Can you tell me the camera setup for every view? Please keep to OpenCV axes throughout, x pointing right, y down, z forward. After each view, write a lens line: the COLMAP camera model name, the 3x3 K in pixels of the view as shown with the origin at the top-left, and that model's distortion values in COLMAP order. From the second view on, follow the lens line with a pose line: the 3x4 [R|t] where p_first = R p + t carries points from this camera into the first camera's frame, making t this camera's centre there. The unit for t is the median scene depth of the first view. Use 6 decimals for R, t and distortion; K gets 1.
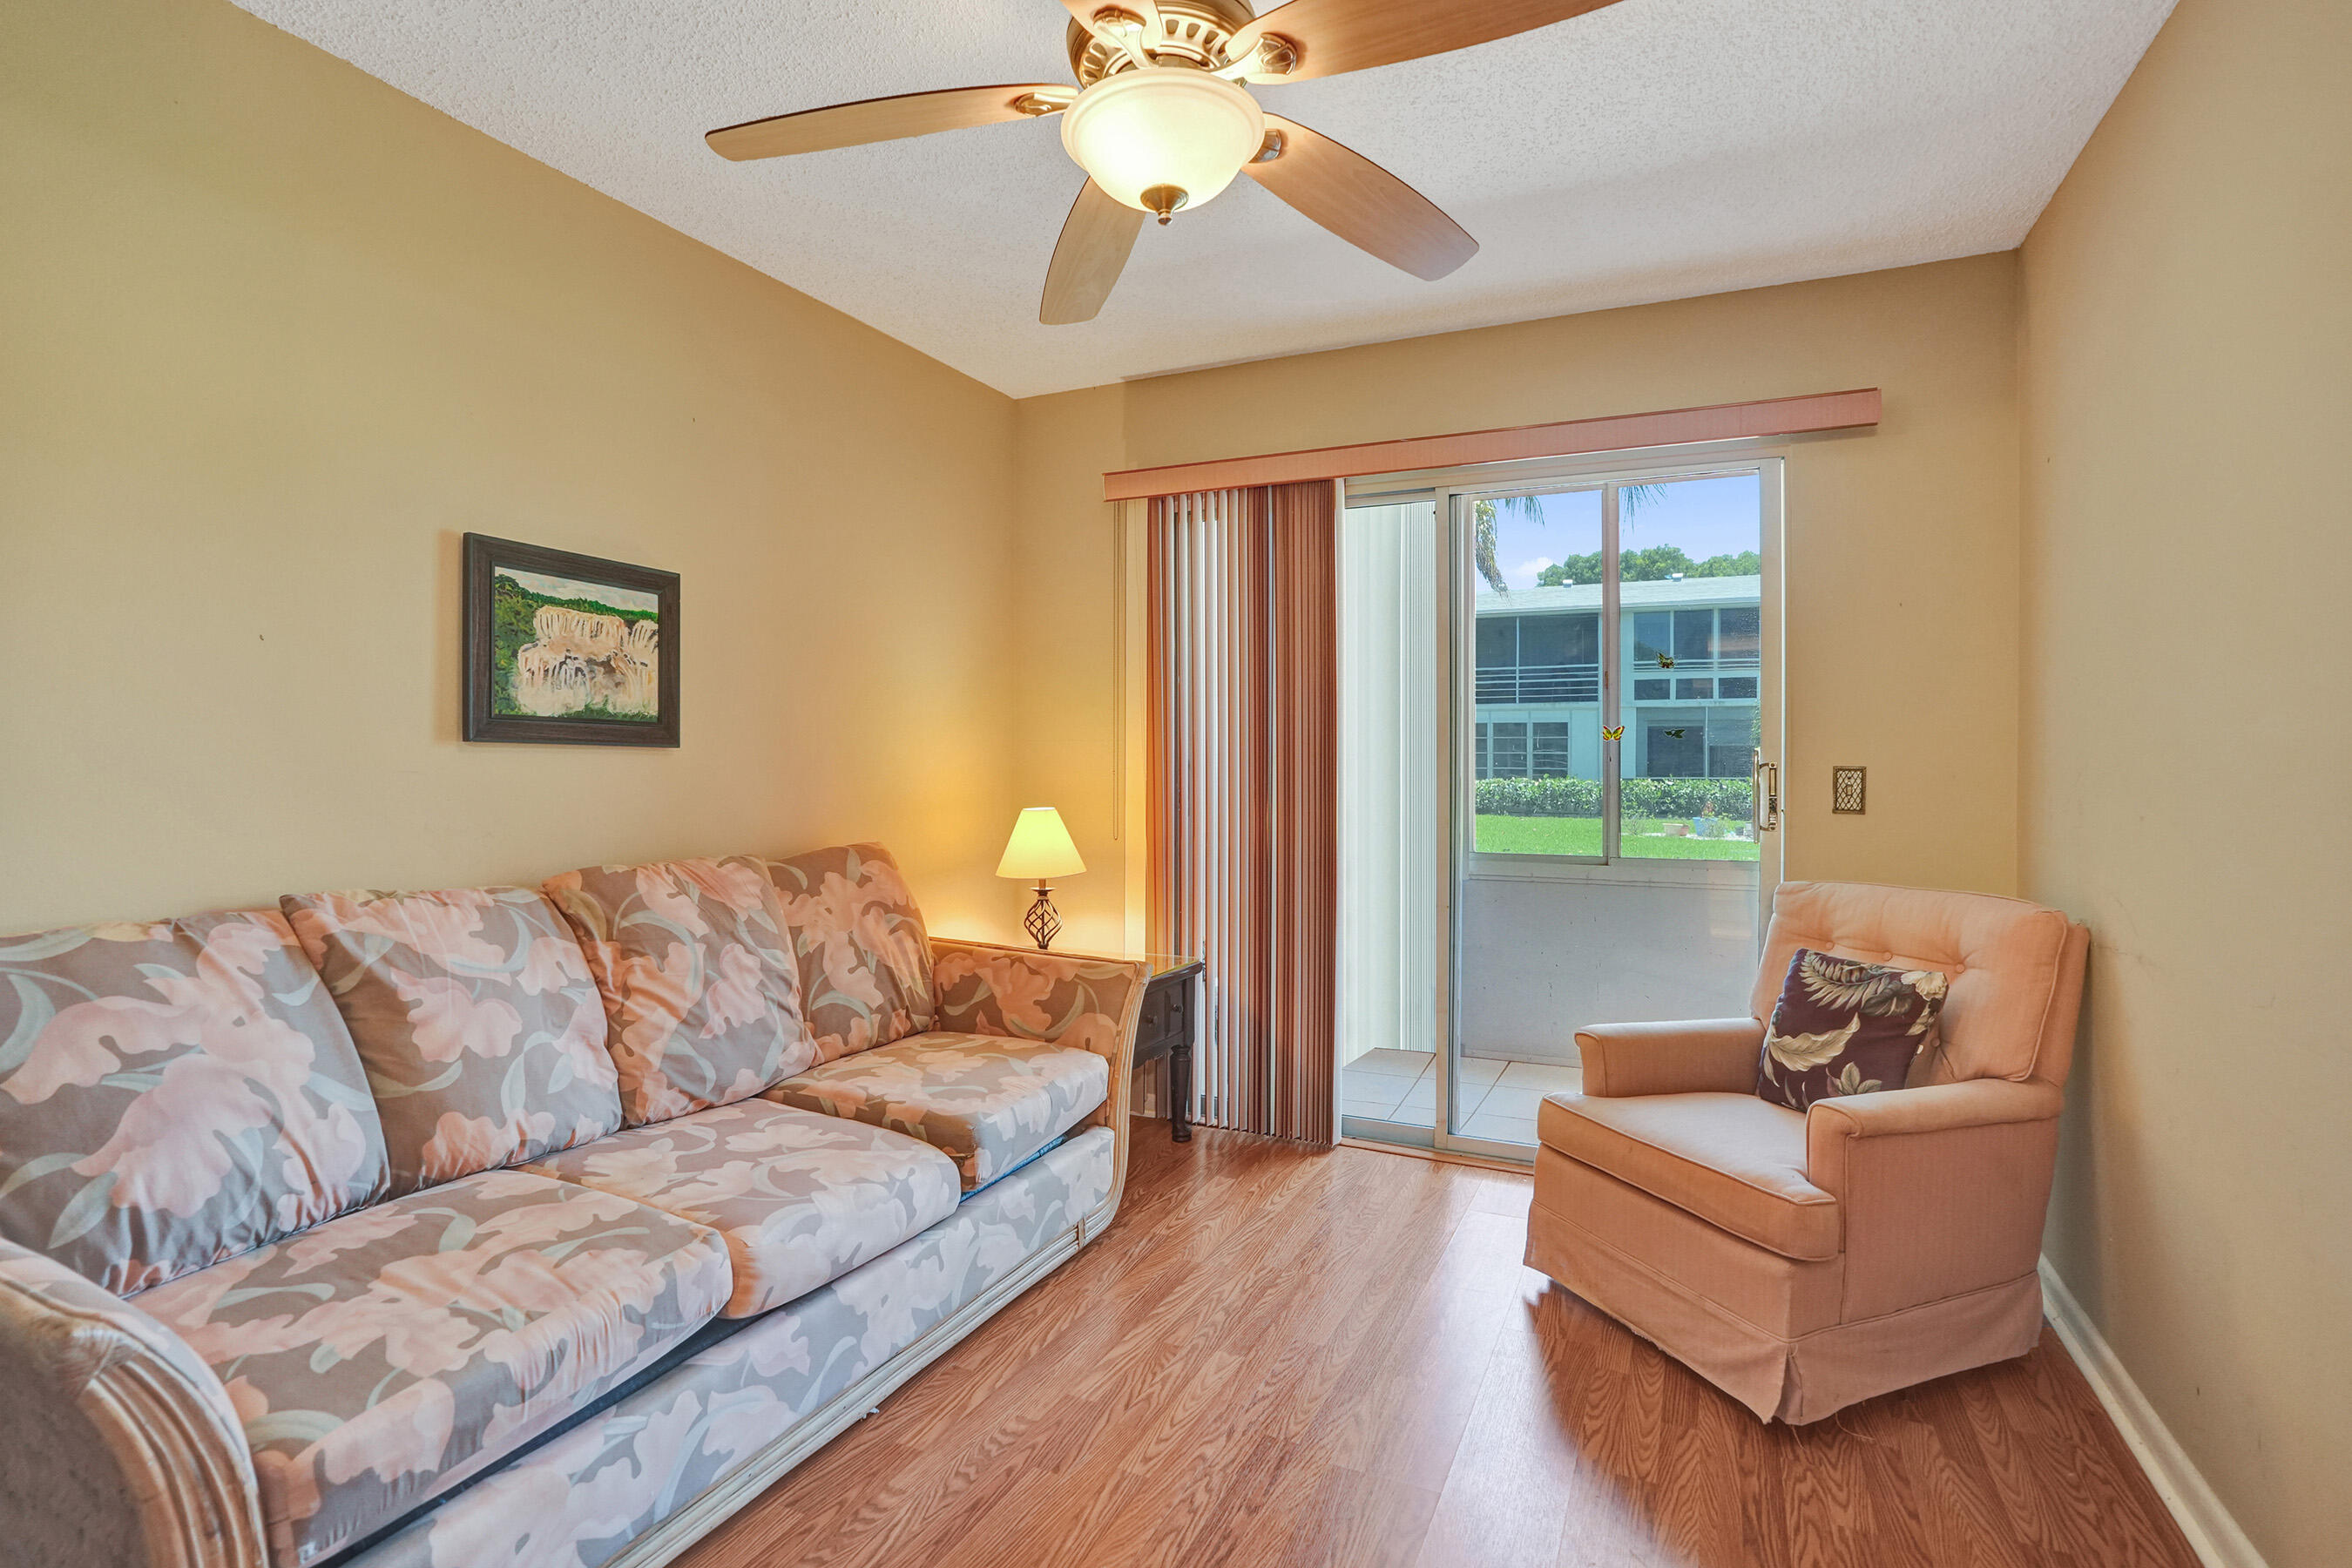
lens RADIAL K [[1151.8, 0, 1184.4], [0, 1151.8, 773.9], [0, 0, 1]] dist [-0.060300, 0.030344]
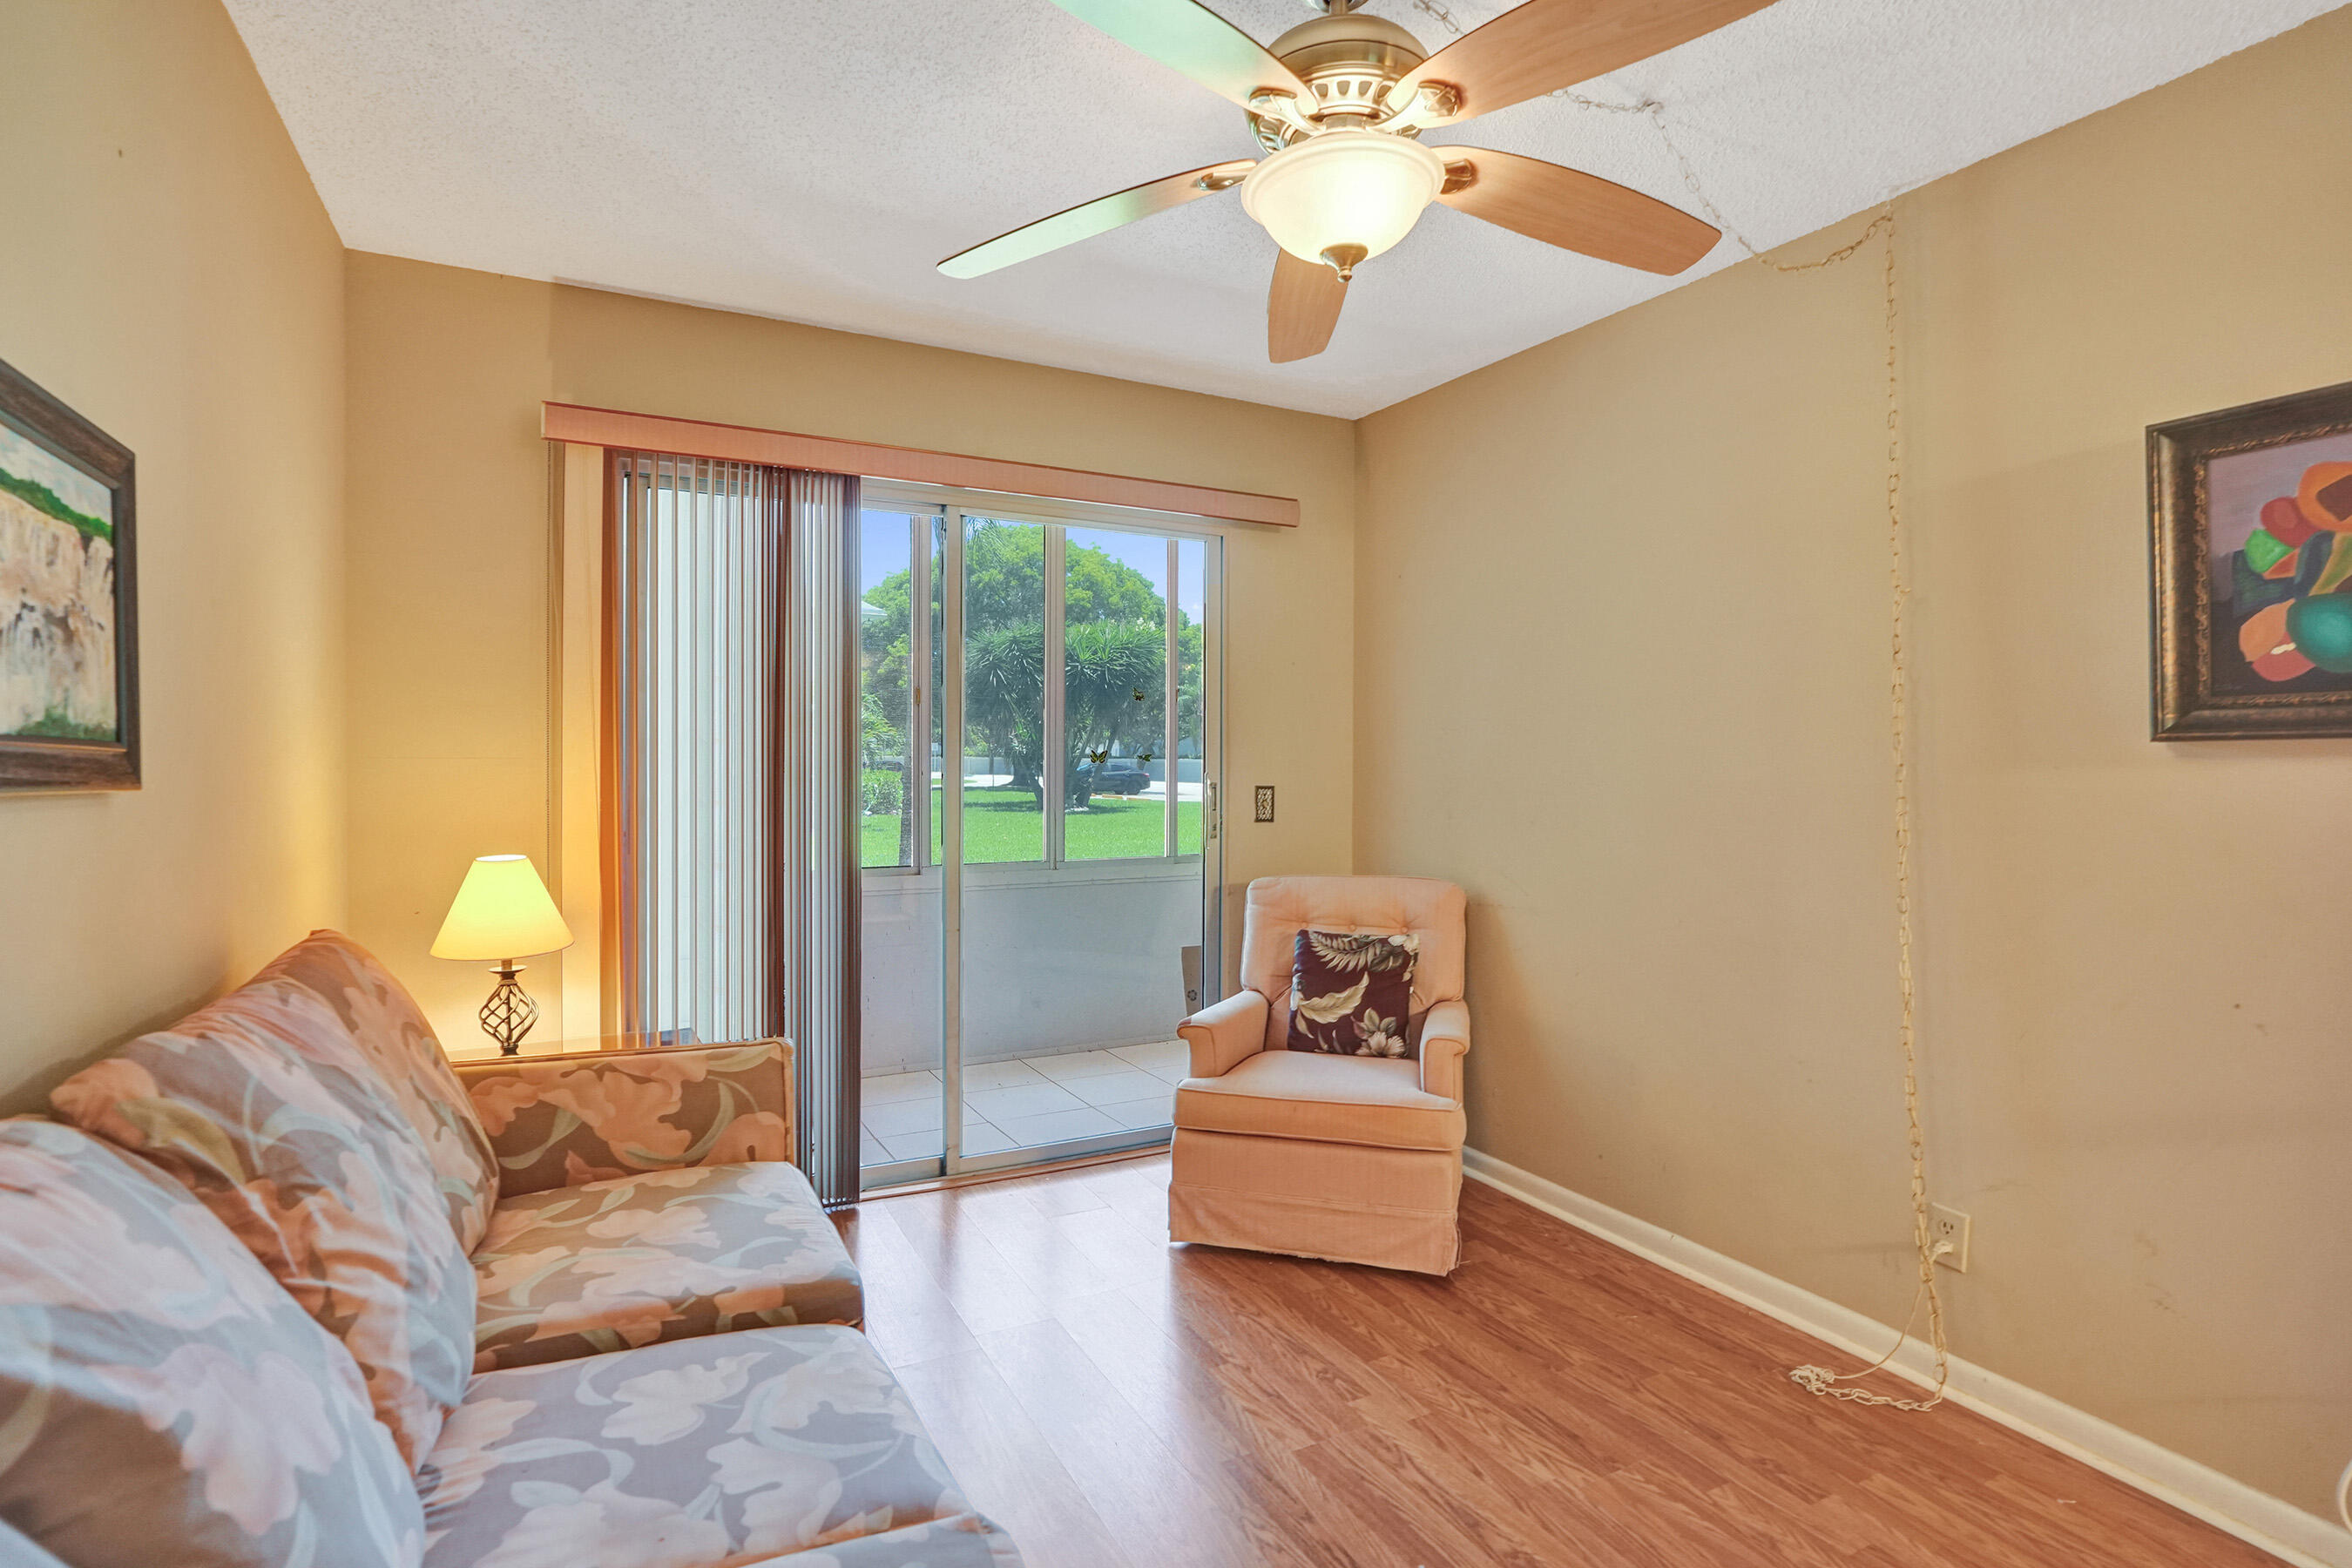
lens RADIAL K [[1151.8, 0, 1184.4], [0, 1151.8, 773.9], [0, 0, 1]] dist [-0.060300, 0.030344]
pose [[0.594175, -0.007788, 0.804298, -0.620293], [0.004547, 0.999970, 0.006324, -0.034283], [-0.804323, -0.000101, 0.594193, 0.344098]]
